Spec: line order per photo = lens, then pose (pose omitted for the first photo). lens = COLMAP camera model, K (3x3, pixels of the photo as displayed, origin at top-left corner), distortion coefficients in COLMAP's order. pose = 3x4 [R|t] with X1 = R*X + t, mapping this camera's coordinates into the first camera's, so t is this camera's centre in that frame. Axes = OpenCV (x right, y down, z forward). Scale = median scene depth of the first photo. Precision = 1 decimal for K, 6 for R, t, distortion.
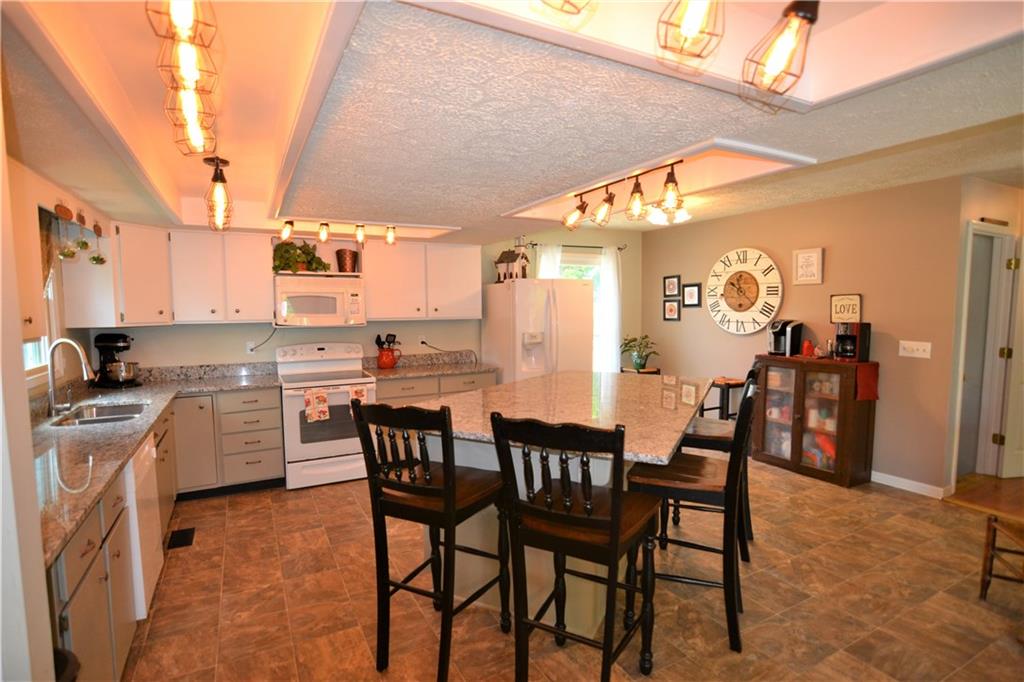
lens RADIAL K [[502.1, 0, 512.0], [0, 502.1, 344.1], [0, 0, 1]] dist [-0.000402, -0.000135]
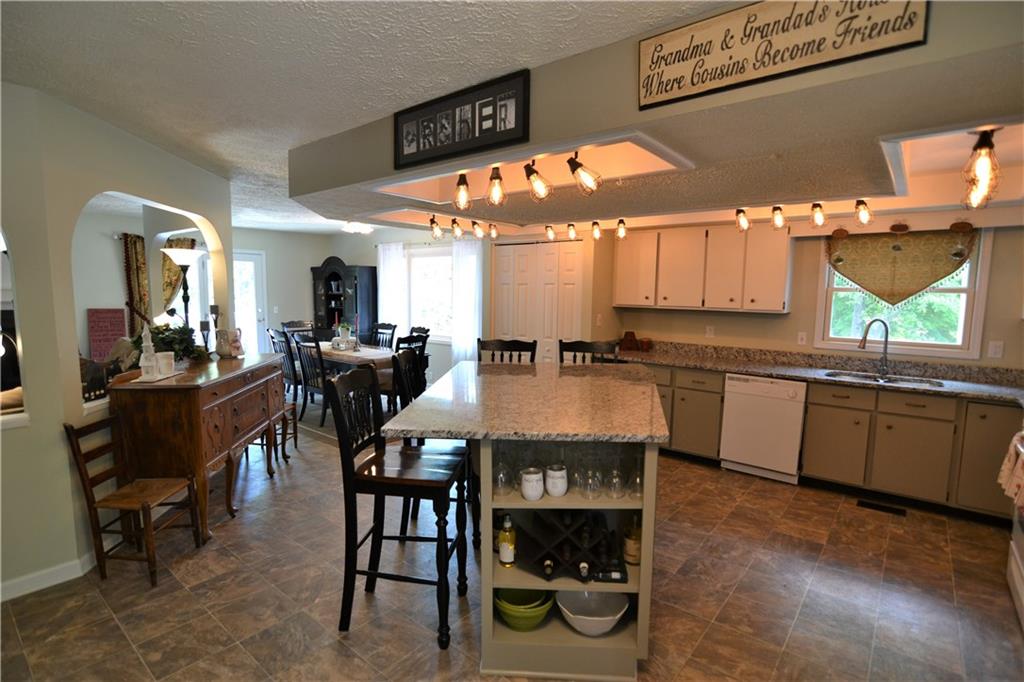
lens RADIAL K [[502.1, 0, 509.6], [0, 502.1, 344.1], [0, 0, 1]] dist [-0.000402, -0.000135]
pose [[-0.920934, 0.035035, -0.388140, 0.548761], [-0.039334, 0.982509, 0.182014, -0.146008], [0.387728, 0.182891, -0.903448, 1.742778]]
